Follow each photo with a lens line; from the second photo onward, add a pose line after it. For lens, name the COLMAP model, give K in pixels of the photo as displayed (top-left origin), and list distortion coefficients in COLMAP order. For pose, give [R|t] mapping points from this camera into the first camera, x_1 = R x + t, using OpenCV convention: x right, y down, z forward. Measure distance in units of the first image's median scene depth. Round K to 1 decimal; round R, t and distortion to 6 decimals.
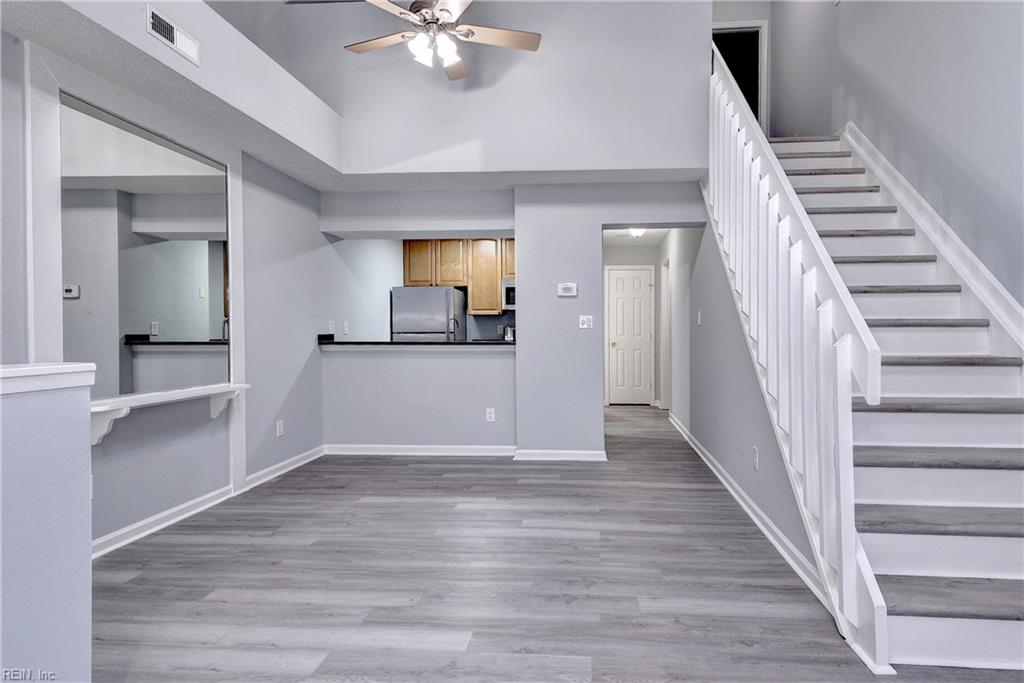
lens RADIAL K [[577.6, 0, 525.1], [0, 577.6, 343.6], [0, 0, 1]] dist [0.016479, -0.007976]
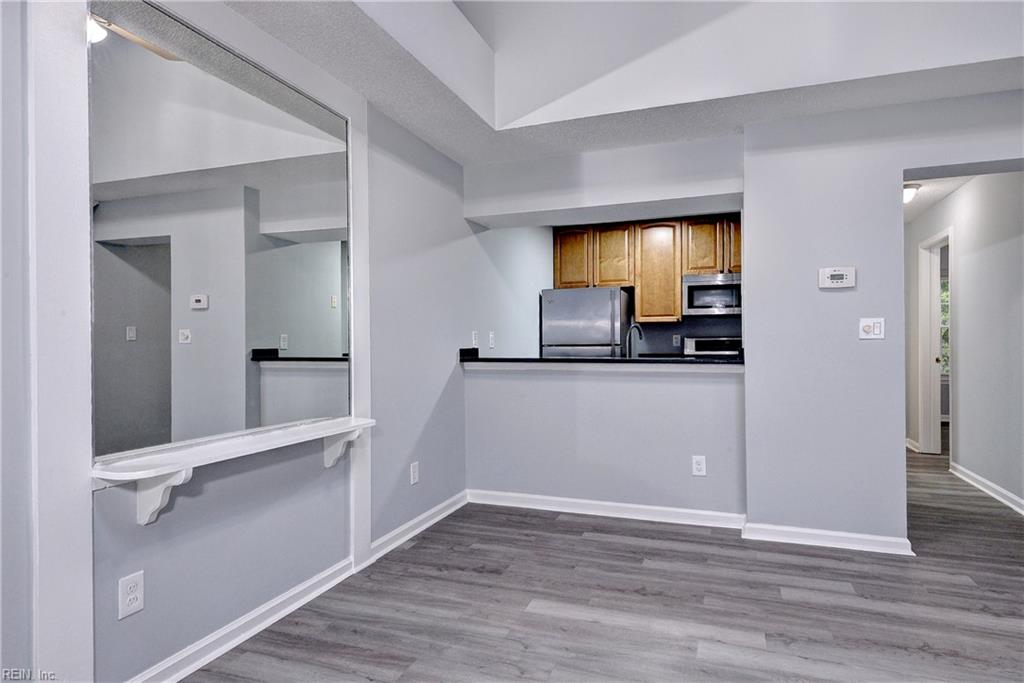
lens RADIAL K [[577.6, 0, 505.4], [0, 577.6, 345.0], [0, 0, 1]] dist [0.016479, -0.007976]
pose [[0.969919, -0.003863, -0.243398, -0.125208], [-0.000334, 0.999852, -0.017198, -0.008593], [0.243429, 0.016762, 0.969774, 0.298547]]
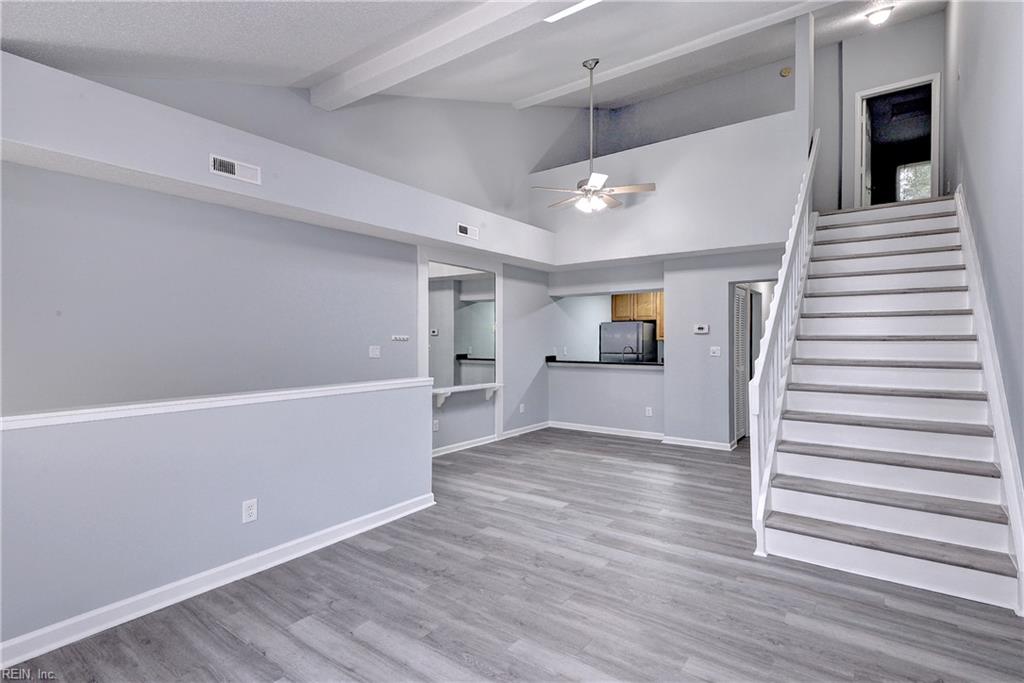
lens RADIAL K [[486.3, 0, 470.3], [0, 486.3, 342.2], [0, 0, 1]] dist [-0.010585, -0.003206]
pose [[0.825448, 0.001621, -0.564476, 0.307876], [-0.009736, 0.999888, -0.011365, -0.044363], [0.564394, 0.014877, 0.825371, -0.360884]]
